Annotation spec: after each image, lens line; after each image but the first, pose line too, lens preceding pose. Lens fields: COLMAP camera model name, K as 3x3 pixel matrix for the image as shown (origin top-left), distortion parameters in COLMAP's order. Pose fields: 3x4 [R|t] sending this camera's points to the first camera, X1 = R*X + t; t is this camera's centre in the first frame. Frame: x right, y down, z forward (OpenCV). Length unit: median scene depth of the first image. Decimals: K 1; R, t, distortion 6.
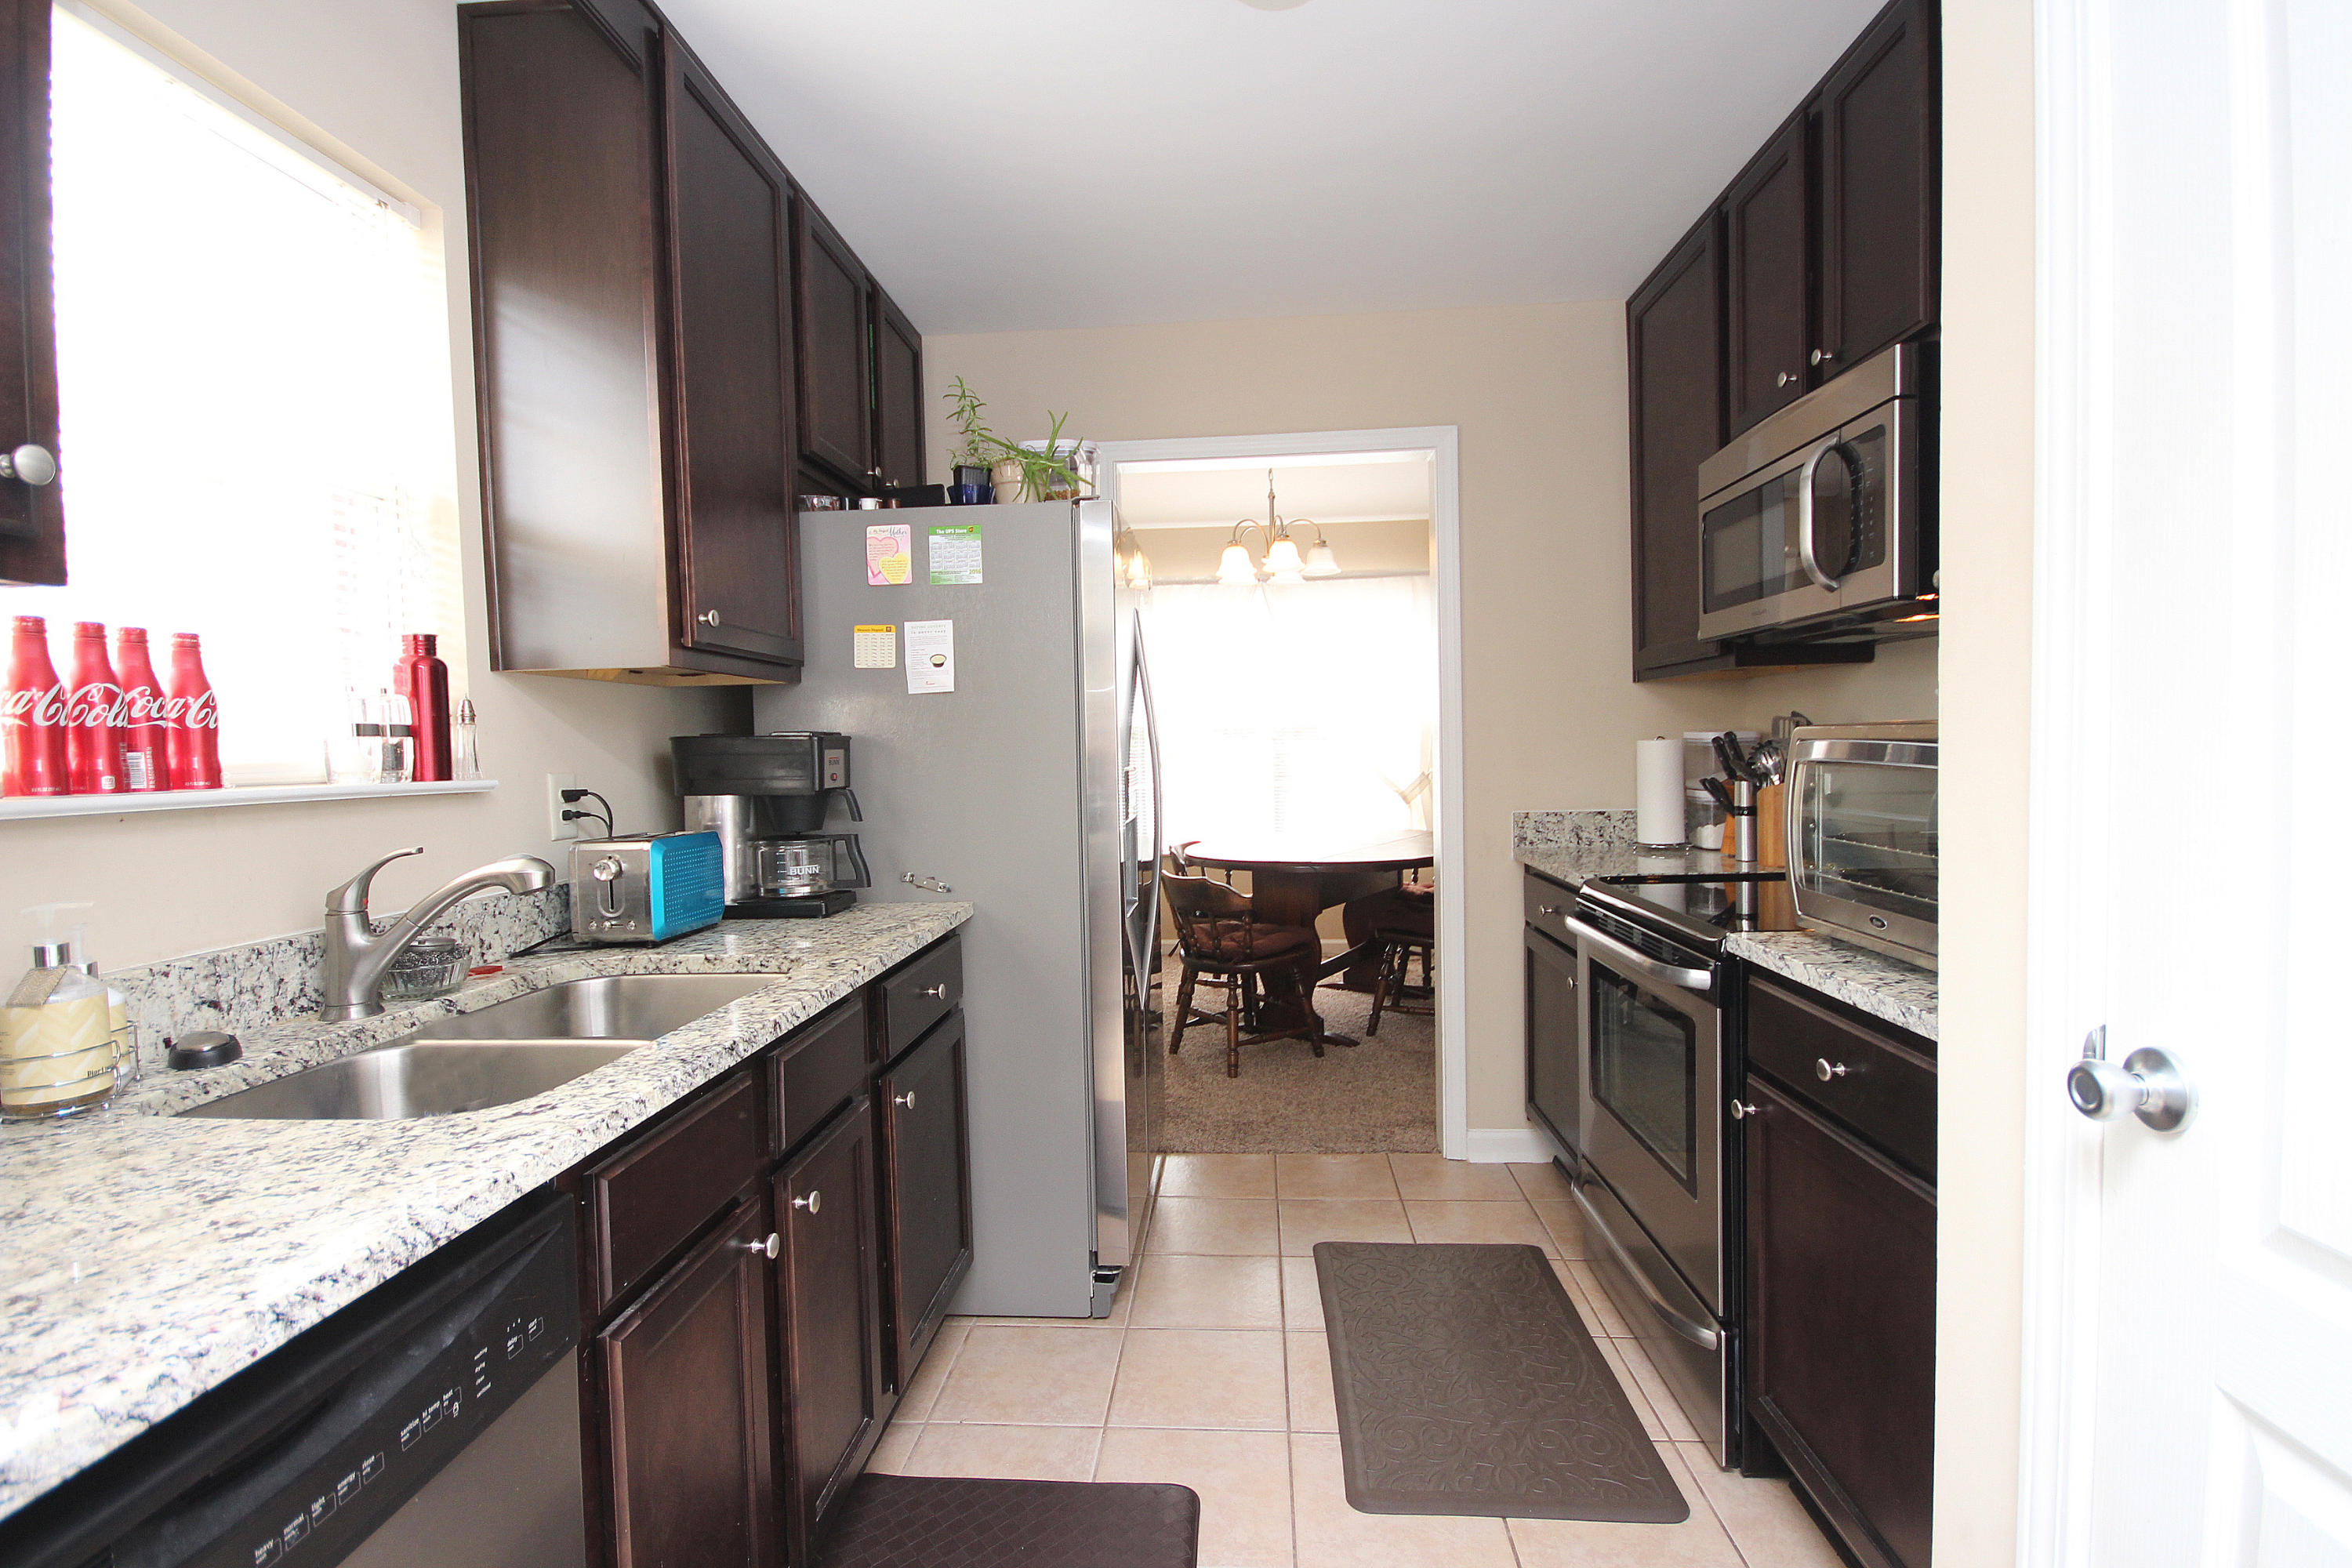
lens RADIAL K [[1084.0, 0, 1176.0], [0, 1084.0, 784.0], [0, 0, 1]] dist [-0.000285, -0.000018]
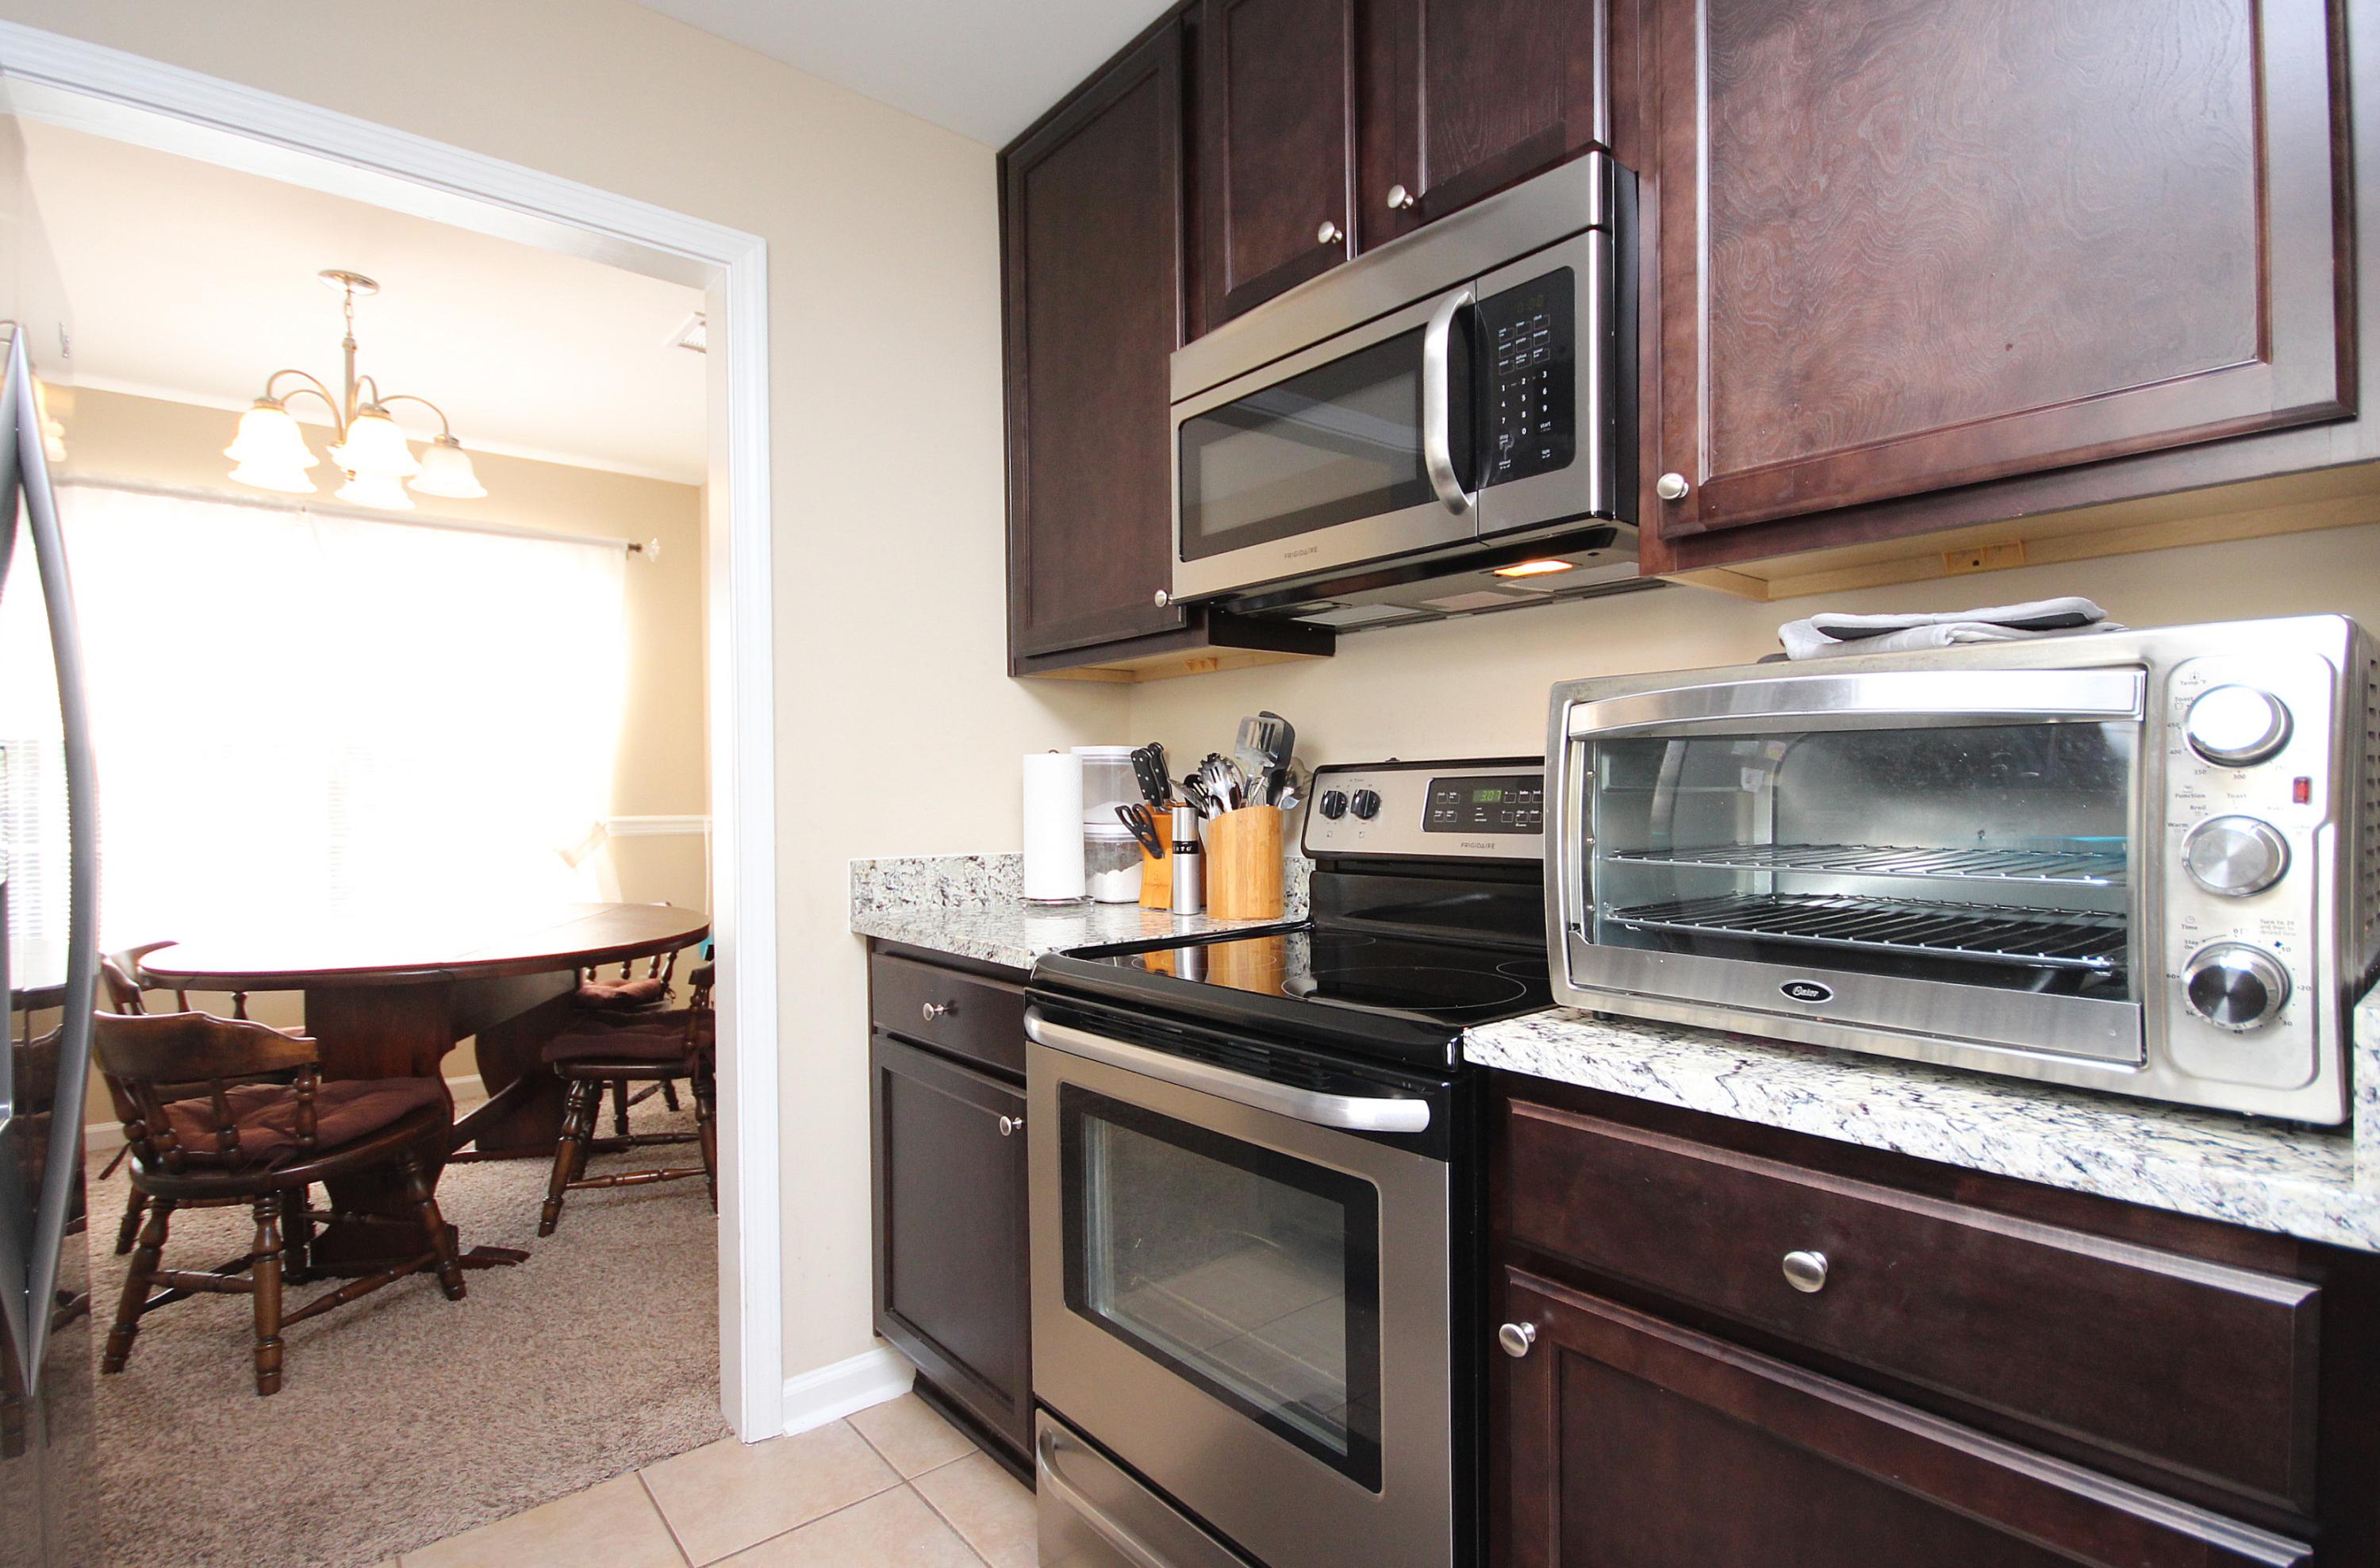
lens RADIAL K [[1126.8, 0, 1199.7], [0, 1126.8, 805.6], [0, 0, 1]] dist [0.003294, -0.007891]
pose [[0.714131, 0.009592, 0.699946, -0.010418], [0.018908, 0.999277, -0.032985, 0.017846], [-0.699757, 0.036790, 0.713433, 0.350130]]
